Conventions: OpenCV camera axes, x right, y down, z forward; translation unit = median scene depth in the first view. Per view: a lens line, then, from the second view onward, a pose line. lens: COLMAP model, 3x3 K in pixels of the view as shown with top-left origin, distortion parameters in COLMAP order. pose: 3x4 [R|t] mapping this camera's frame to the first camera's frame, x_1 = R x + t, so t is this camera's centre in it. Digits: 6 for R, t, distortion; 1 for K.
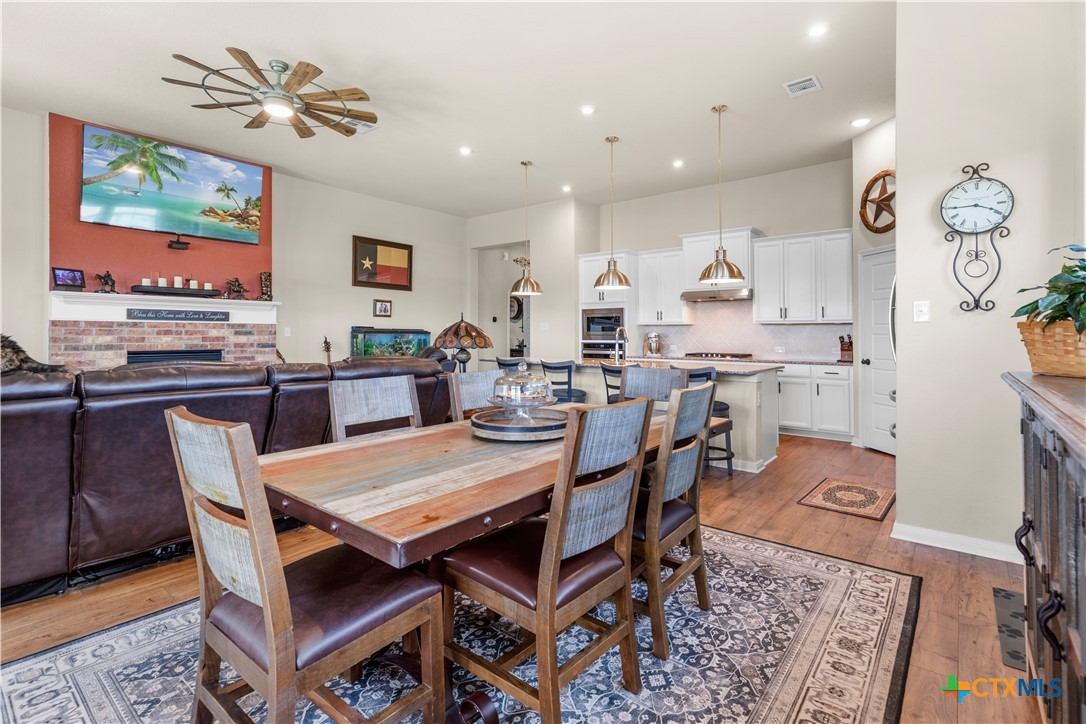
lens RADIAL K [[490.2, 0, 533.2], [0, 490.2, 323.0], [0, 0, 1]] dist [-0.003139, -0.000528]
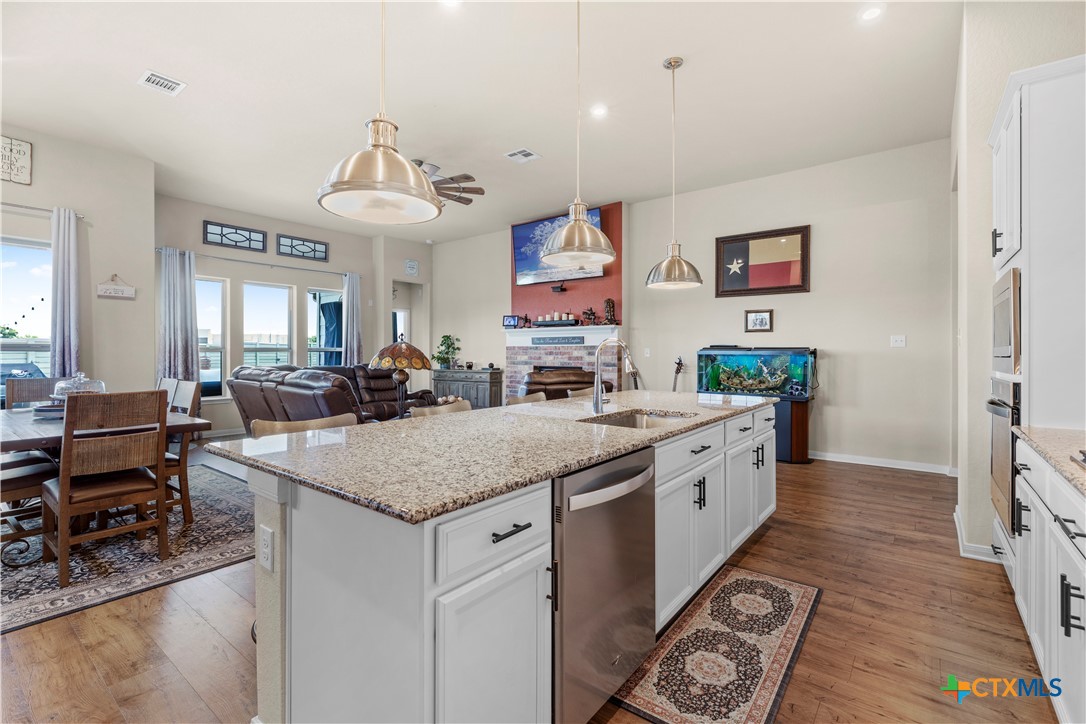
lens RADIAL K [[490.2, 0, 545.7], [0, 490.2, 339.7], [0, 0, 1]] dist [-0.003139, -0.000528]
pose [[0.038754, -0.029145, -0.998824, 0.601013], [0.024528, 0.999301, -0.028207, 0.017915], [0.998948, -0.023406, 0.039441, 0.856249]]
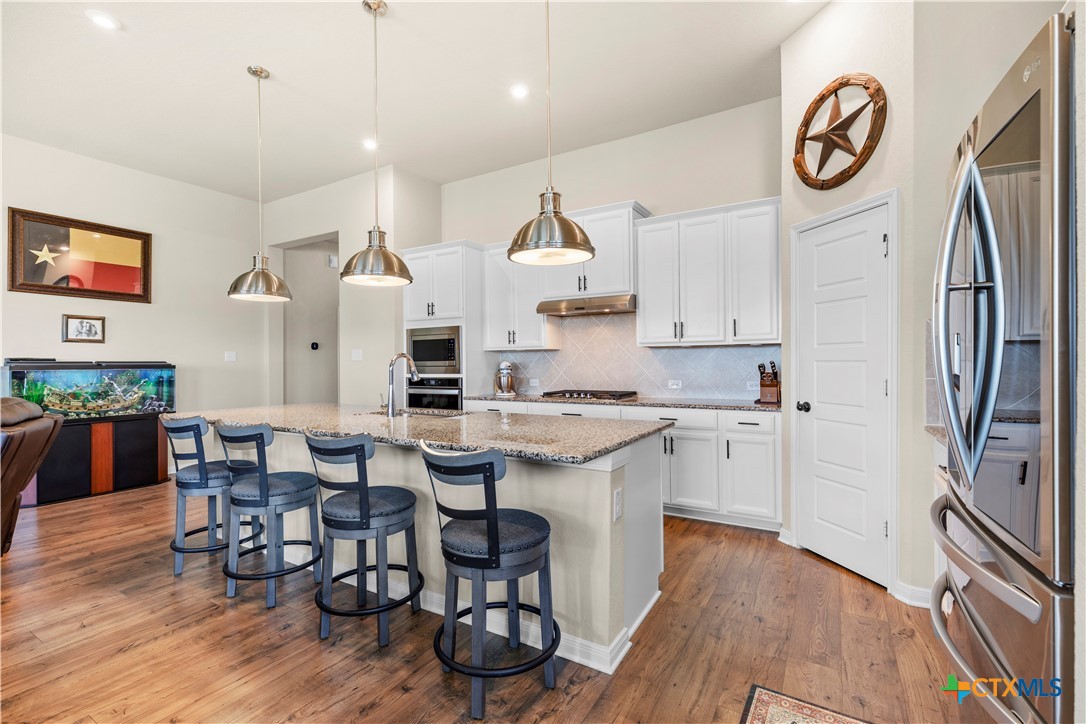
lens RADIAL K [[490.2, 0, 524.9], [0, 490.2, 364.6], [0, 0, 1]] dist [-0.003139, -0.000528]
pose [[0.988971, -0.013070, 0.147531, 0.217028], [0.009459, 0.999639, 0.025152, 0.007806], [-0.147807, -0.023479, 0.988738, 0.393058]]
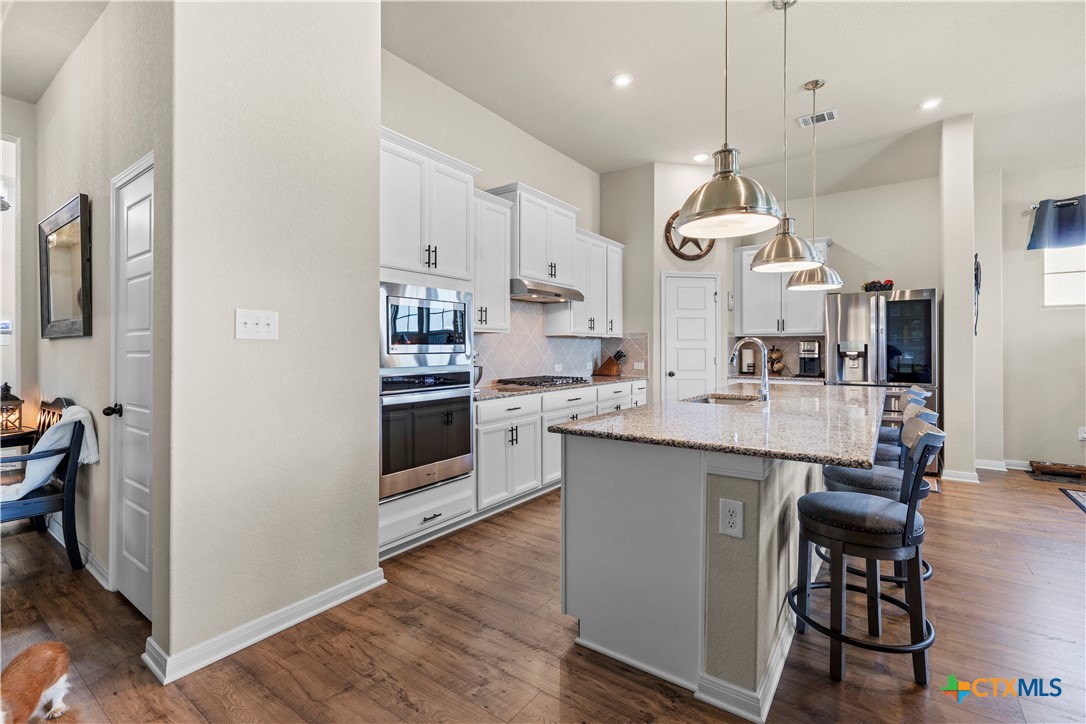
lens RADIAL K [[490.2, 0, 540.1], [0, 490.2, 326.8], [0, 0, 1]] dist [-0.003139, -0.000528]
pose [[-0.065478, 0.040857, 0.997017, -0.332839], [-0.020057, 0.998906, -0.042251, 0.022526], [-0.997652, -0.022764, -0.064587, 1.186737]]
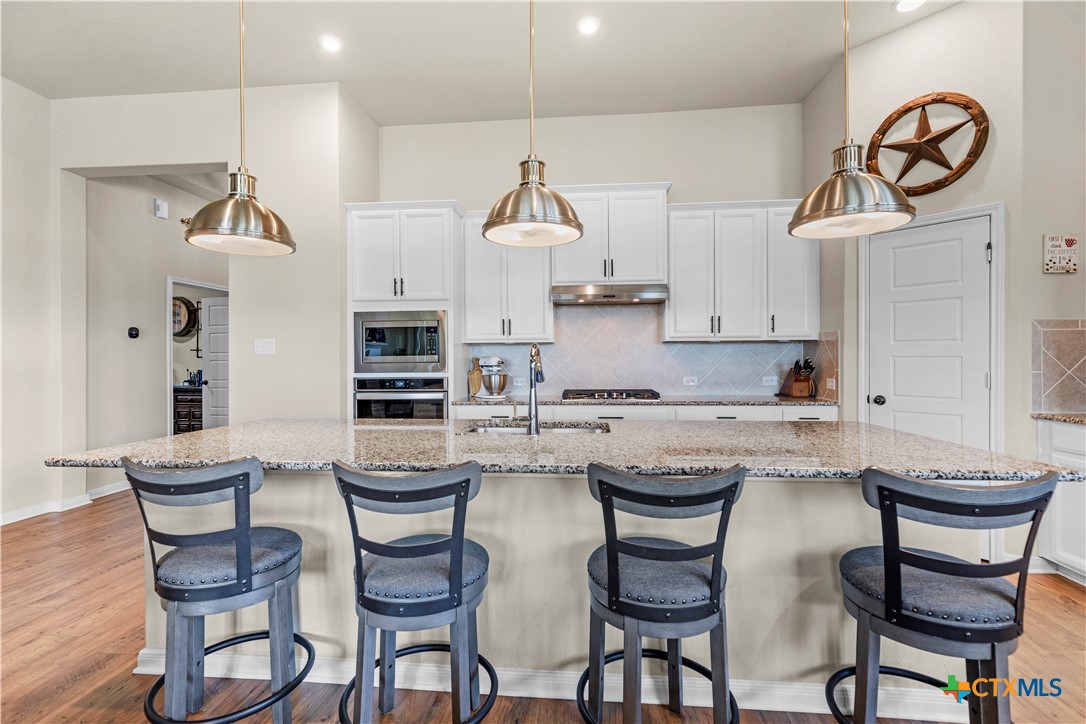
lens RADIAL K [[490.2, 0, 543.7], [0, 490.2, 361.2], [0, 0, 1]] dist [-0.003139, -0.000528]
pose [[0.820693, -0.013099, 0.571219, -0.039568], [-0.002437, 0.999648, 0.026426, 0.011657], [-0.571364, -0.023080, 0.820372, 0.631830]]
